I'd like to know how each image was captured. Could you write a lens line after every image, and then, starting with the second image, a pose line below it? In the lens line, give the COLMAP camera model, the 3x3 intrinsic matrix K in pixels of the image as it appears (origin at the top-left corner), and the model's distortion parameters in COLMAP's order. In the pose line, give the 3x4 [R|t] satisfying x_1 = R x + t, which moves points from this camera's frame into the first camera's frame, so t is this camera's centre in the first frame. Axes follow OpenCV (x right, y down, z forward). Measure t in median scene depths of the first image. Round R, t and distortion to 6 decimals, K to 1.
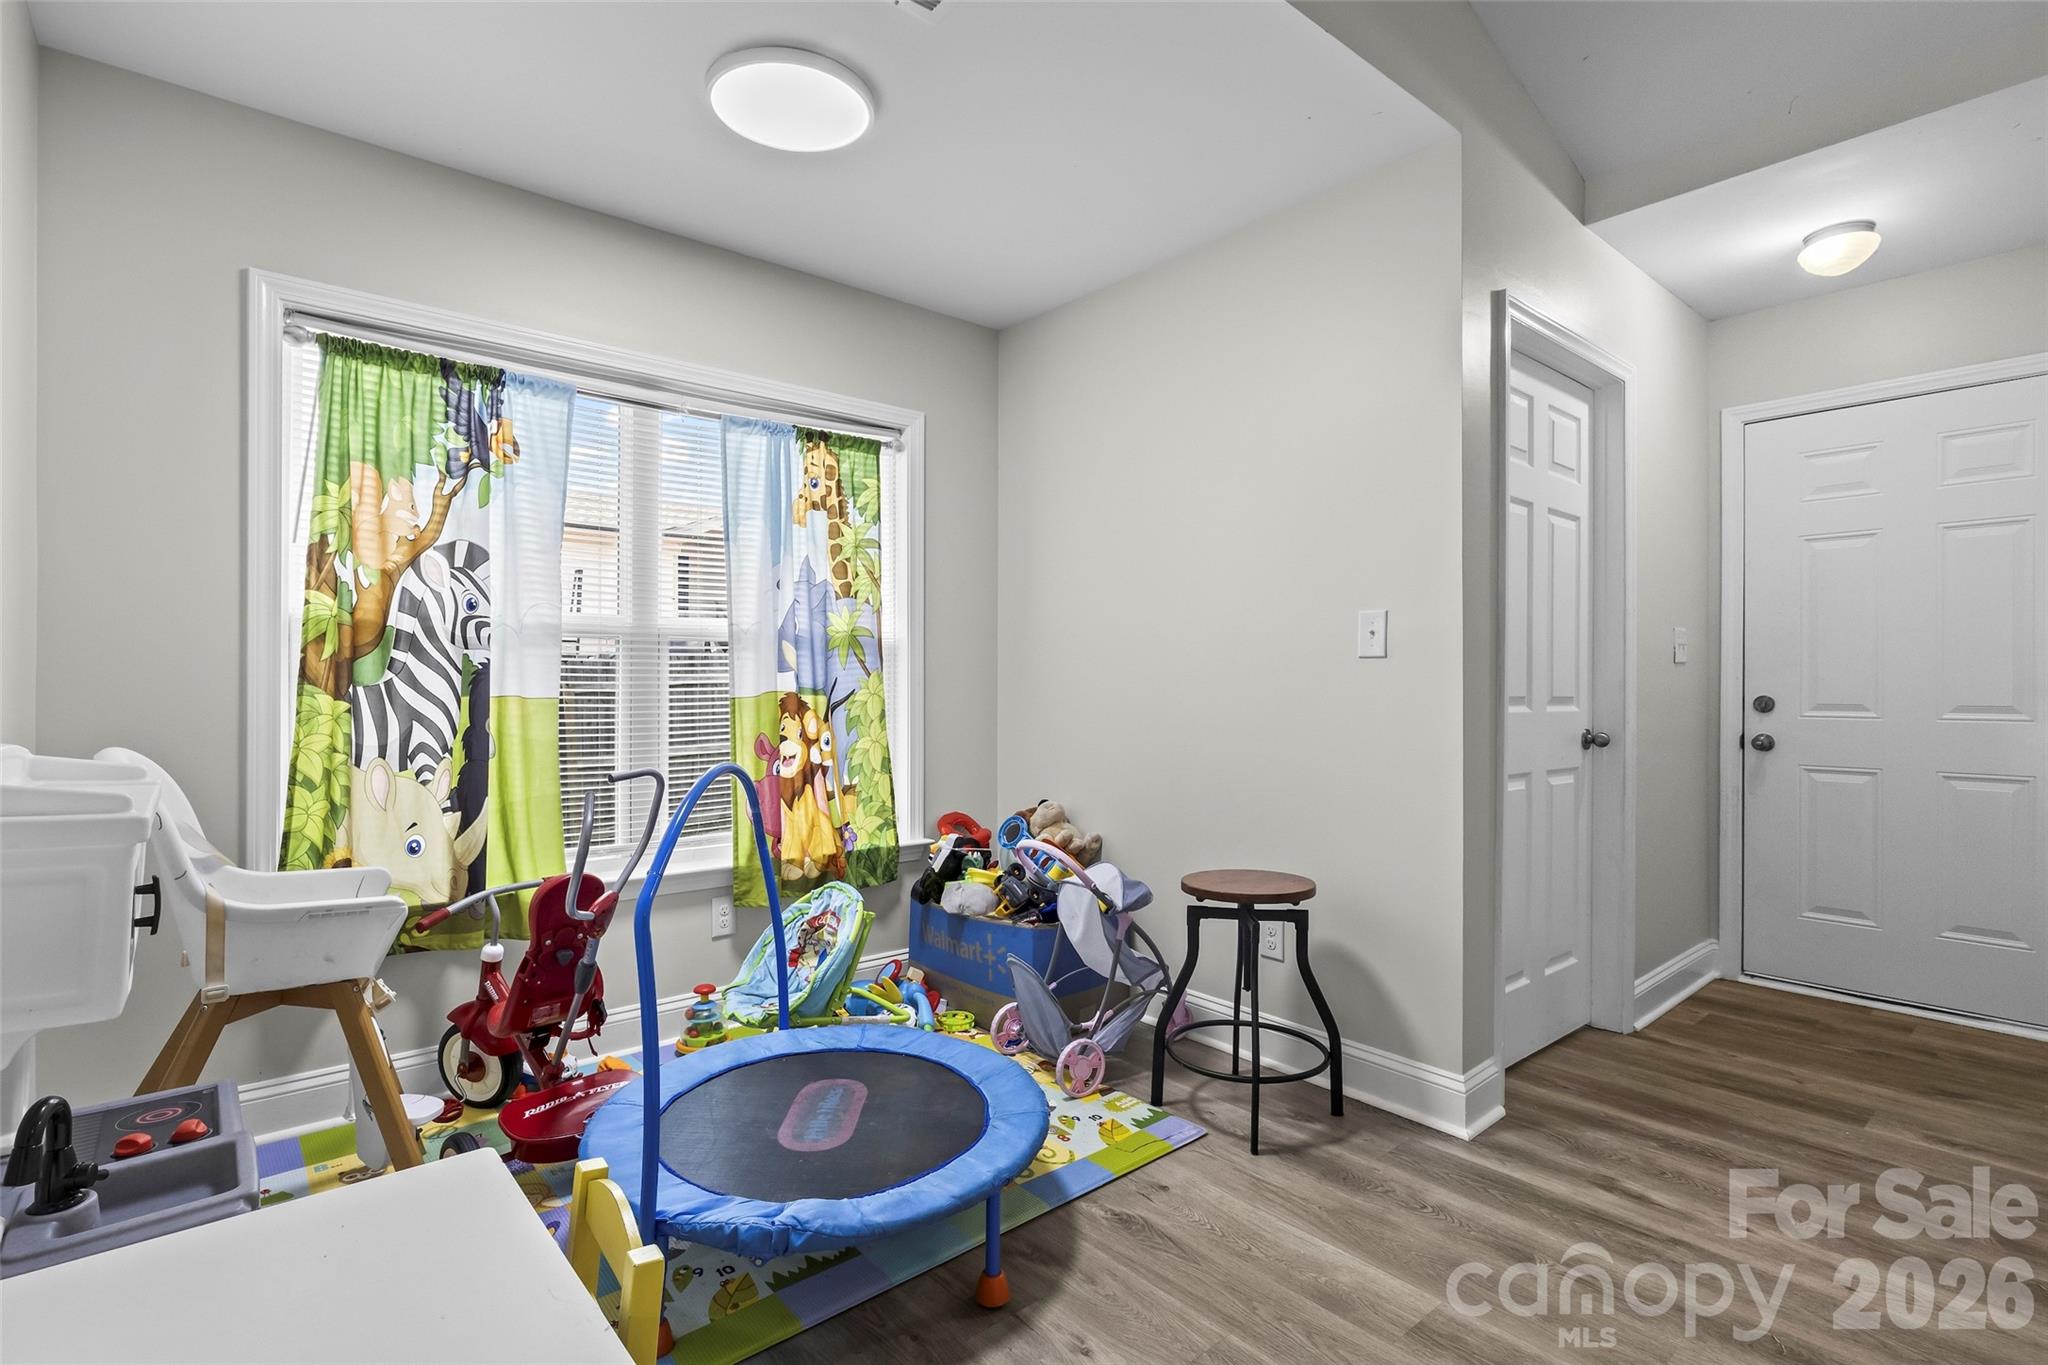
lens RADIAL K [[972.5, 0, 1018.4], [0, 972.5, 685.9], [0, 0, 1]] dist [-0.004130, 0.001060]
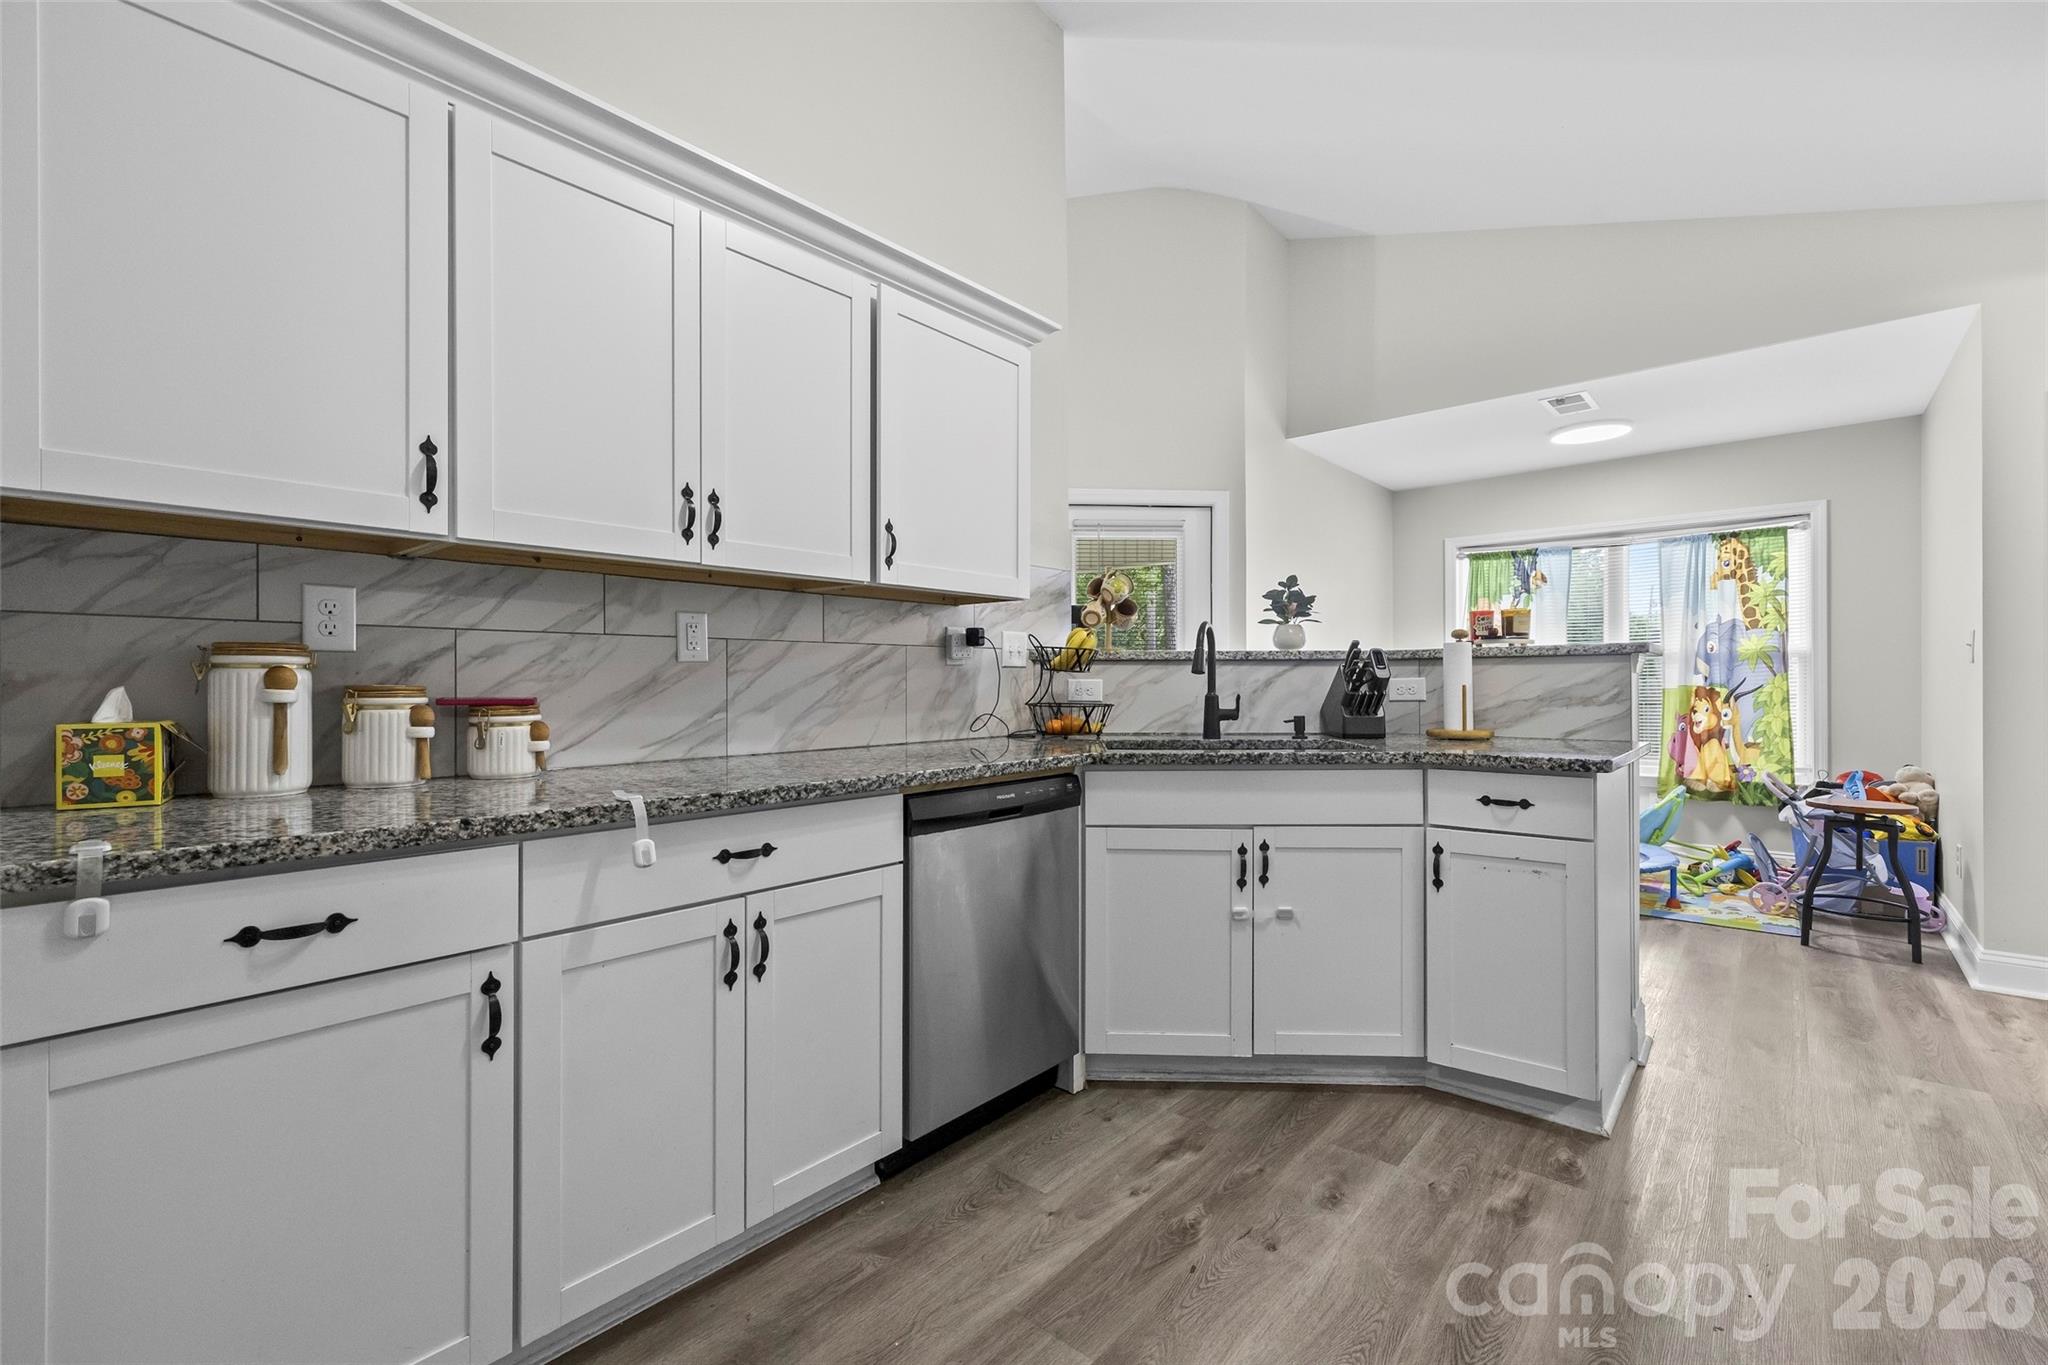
lens RADIAL K [[885.7, 0, 1016.5], [0, 885.7, 681.8], [0, 0, 1]] dist [0.002815, -0.000912]
pose [[0.148521, -0.000889, -0.988909, 1.158791], [-0.001781, 0.999998, -0.001166, 0.003145], [0.988908, 0.001935, 0.148519, -0.470679]]
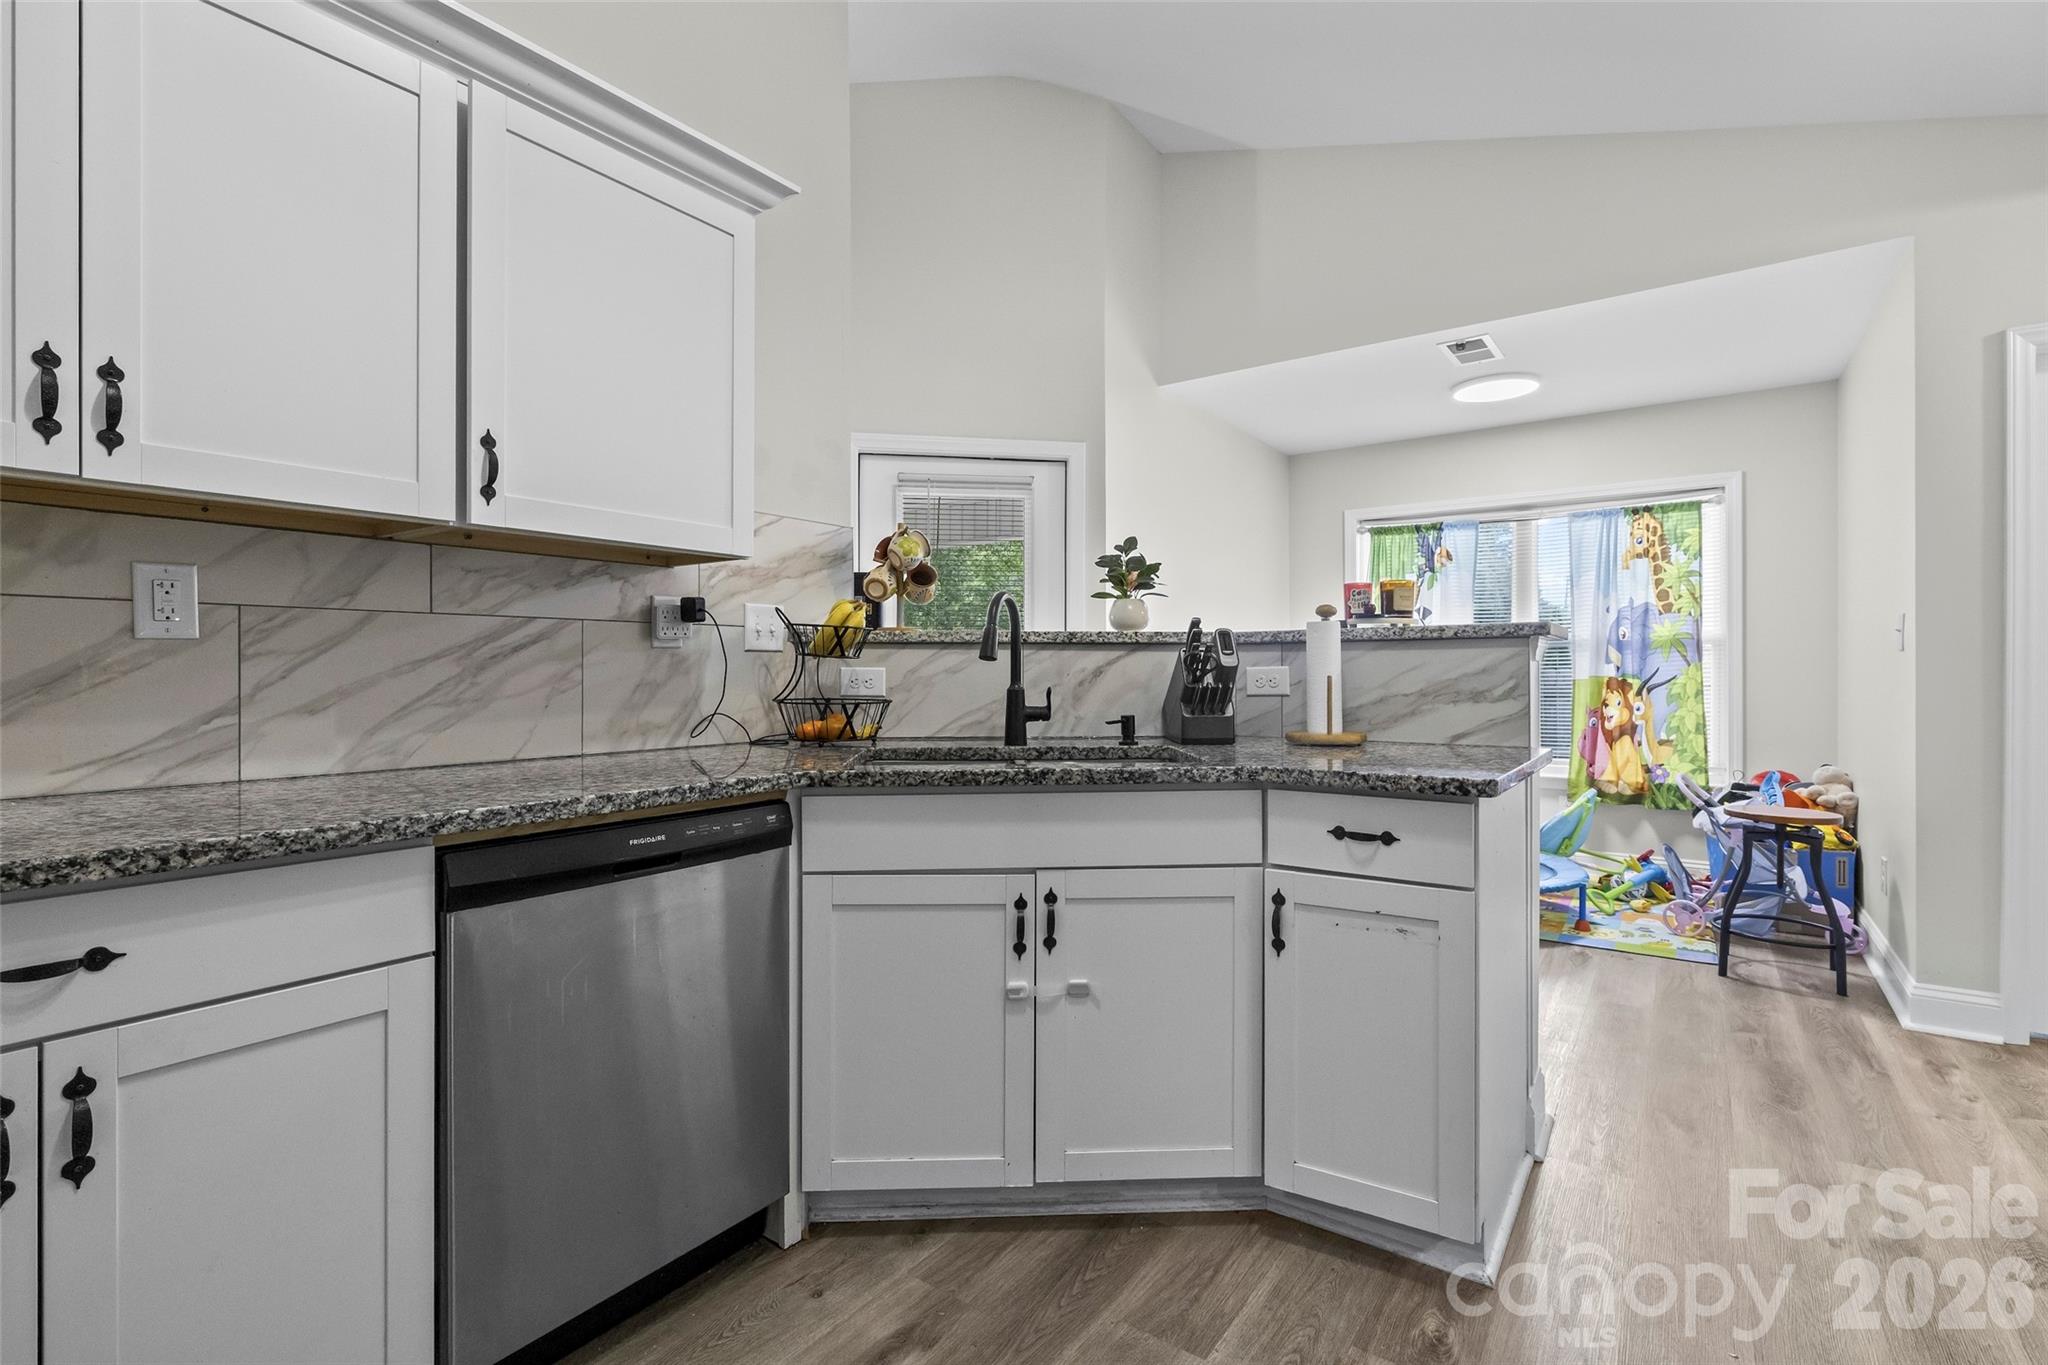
lens RADIAL K [[936.8, 0, 1019.6], [0, 936.8, 670.3], [0, 0, 1]] dist [-0.009916, 0.001568]
pose [[0.237425, -0.001072, -0.971405, 1.003272], [-0.003464, 0.999992, -0.001950, 0.002633], [0.971400, 0.003828, 0.237419, -0.307126]]
